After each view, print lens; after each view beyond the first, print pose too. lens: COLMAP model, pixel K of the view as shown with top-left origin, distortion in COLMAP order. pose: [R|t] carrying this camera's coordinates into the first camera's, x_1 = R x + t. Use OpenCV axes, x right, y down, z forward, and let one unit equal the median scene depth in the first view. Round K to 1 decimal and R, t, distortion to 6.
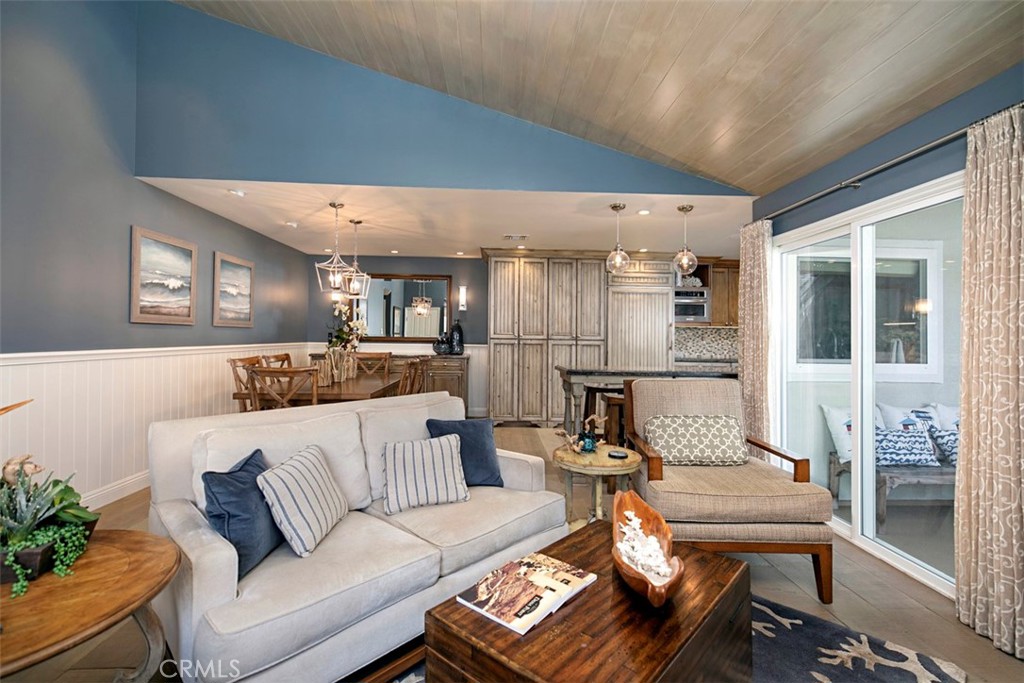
lens RADIAL K [[473.8, 0, 505.8], [0, 473.8, 320.2], [0, 0, 1]] dist [0.010749, 0.000819]
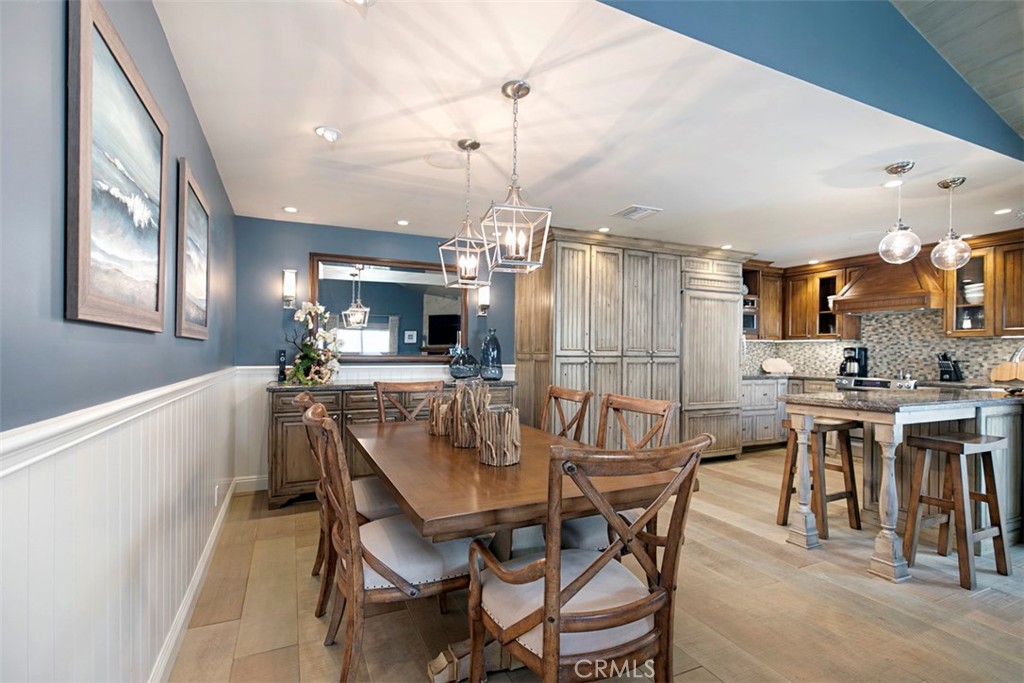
lens RADIAL K [[473.8, 0, 492.3], [0, 473.8, 345.5], [0, 0, 1]] dist [0.010749, 0.000819]
pose [[0.919442, -0.003845, 0.393207, -0.400451], [-0.004628, 0.999777, 0.020596, 0.008409], [-0.393199, -0.020757, 0.919219, 0.385504]]
